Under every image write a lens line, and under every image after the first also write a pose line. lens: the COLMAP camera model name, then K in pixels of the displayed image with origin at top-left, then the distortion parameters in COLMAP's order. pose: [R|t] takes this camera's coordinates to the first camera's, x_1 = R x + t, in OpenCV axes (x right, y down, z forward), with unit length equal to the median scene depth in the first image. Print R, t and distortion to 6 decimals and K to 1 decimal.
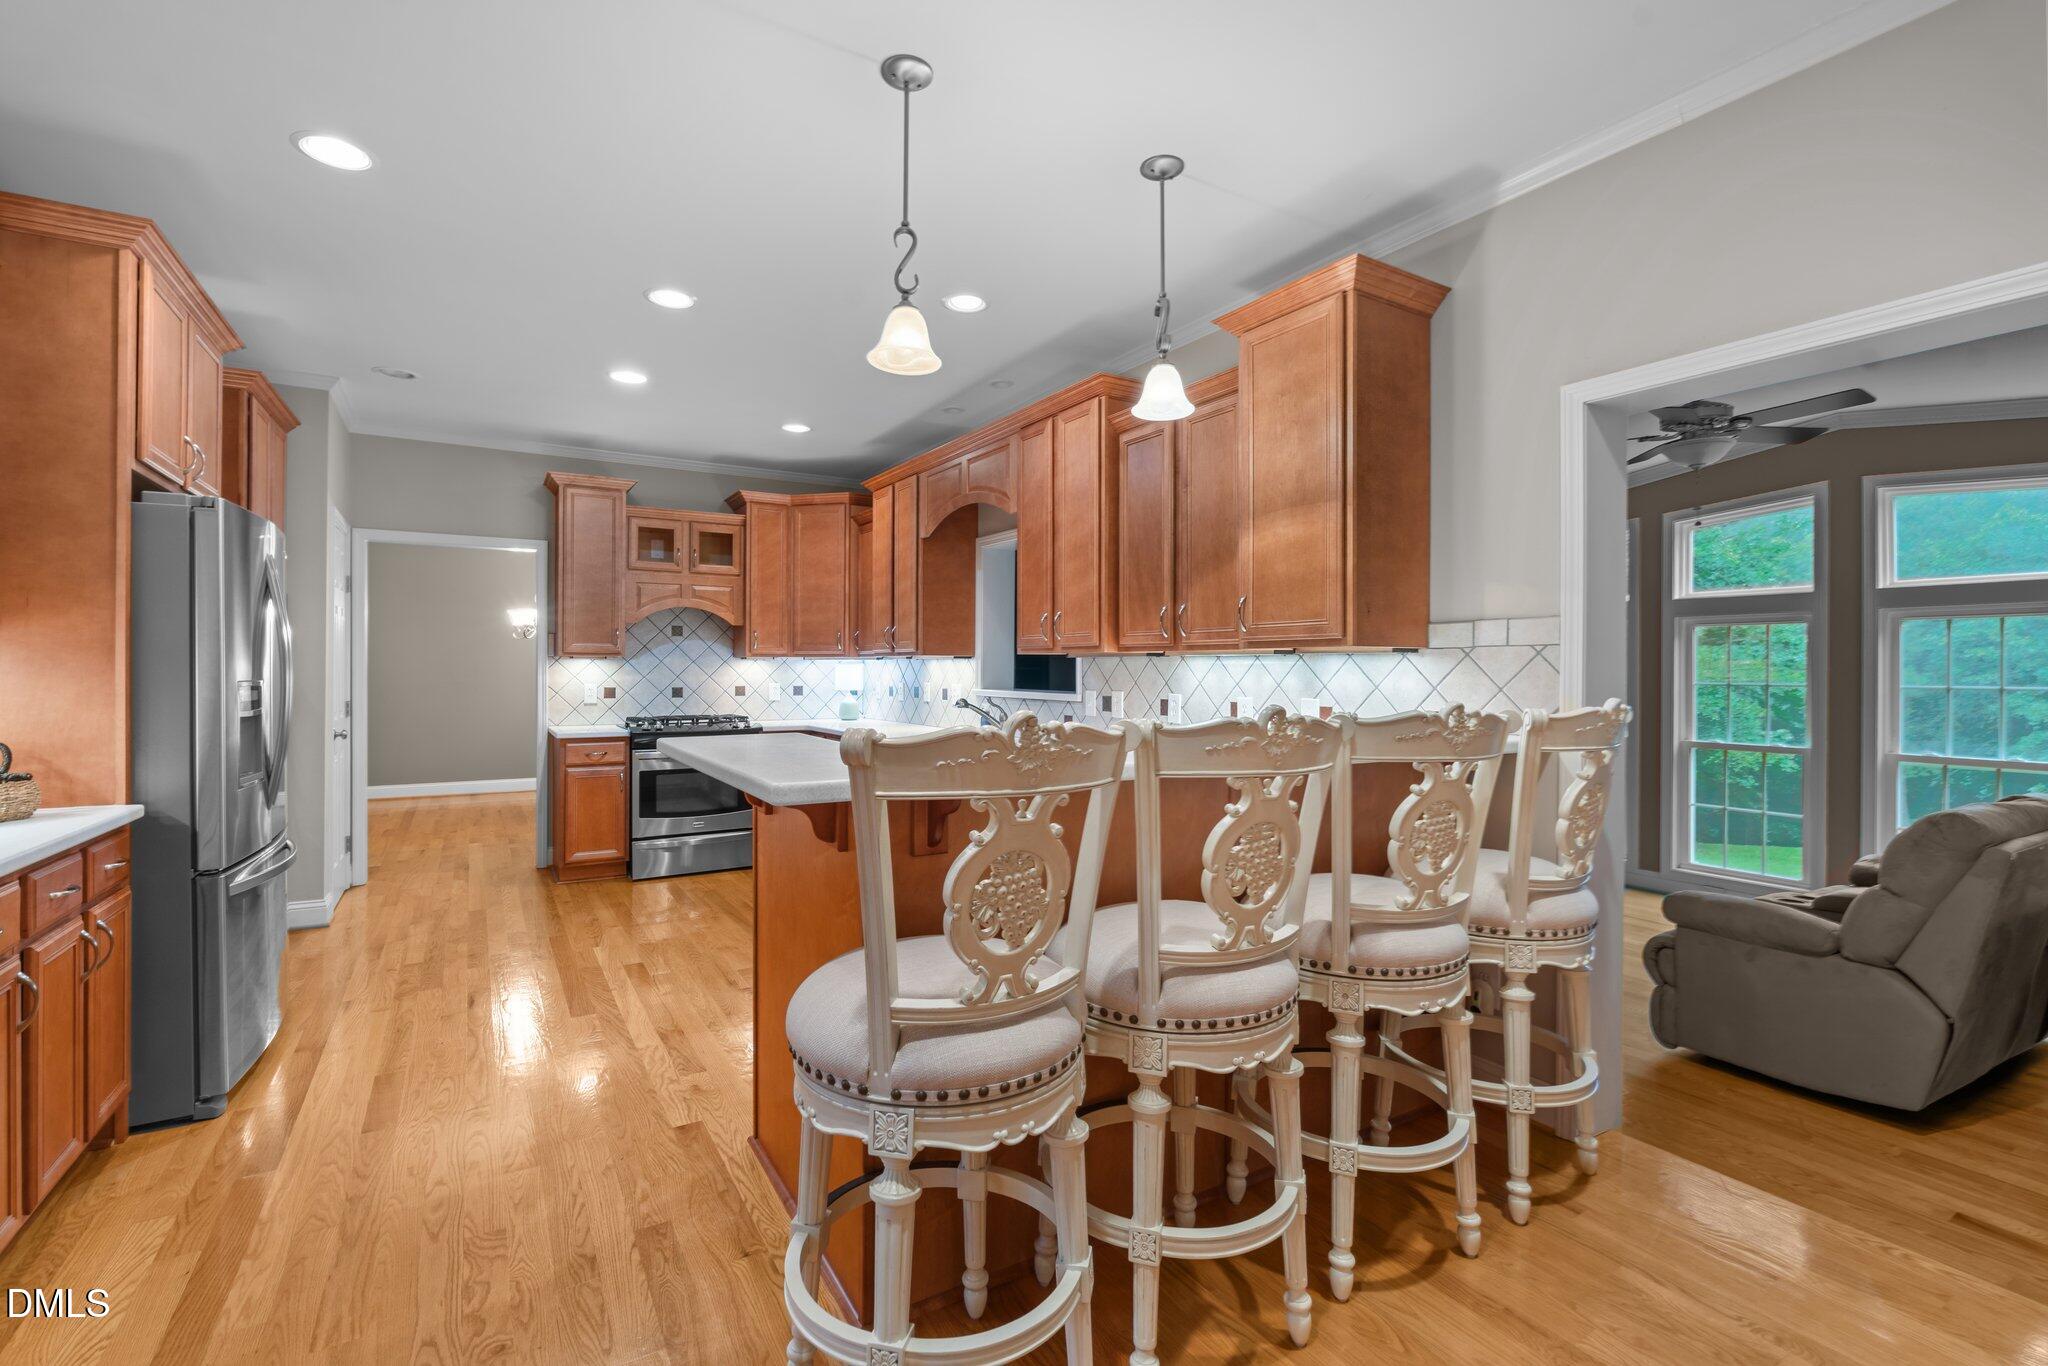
lens RADIAL K [[911.9, 0, 1024.7], [0, 911.9, 668.6], [0, 0, 1]] dist [-0.014054, 0.000457]
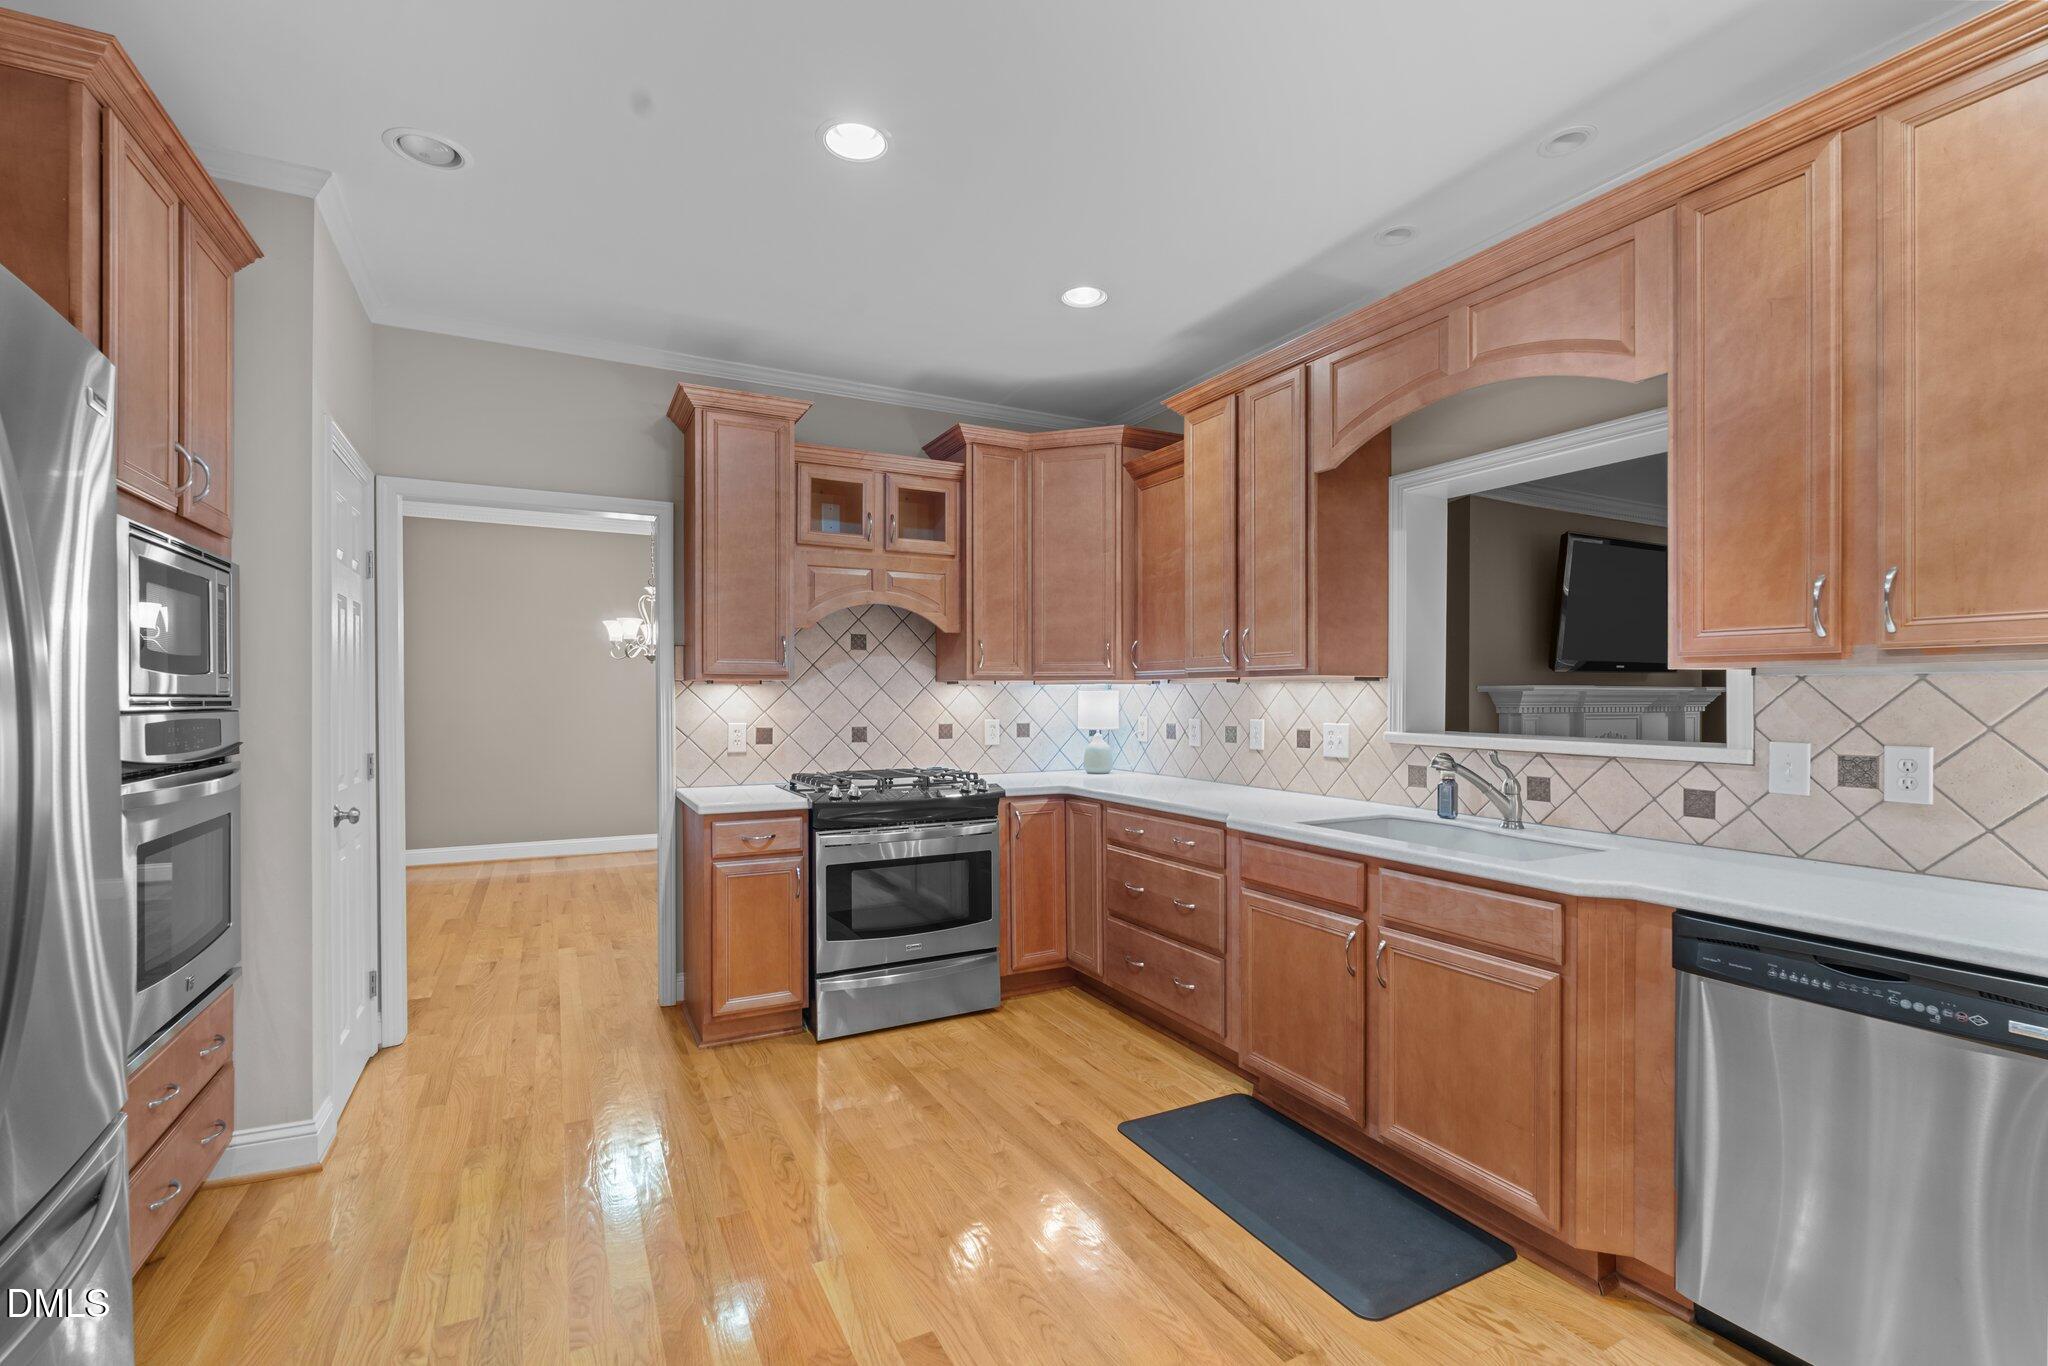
lens RADIAL K [[911.9, 0, 1024.2], [0, 911.9, 699.8], [0, 0, 1]] dist [-0.014054, 0.000457]
pose [[0.997726, -0.003380, -0.067312, -0.231100], [0.003743, 0.999979, 0.005260, -0.002431], [0.067293, -0.005500, 0.997718, 0.366039]]
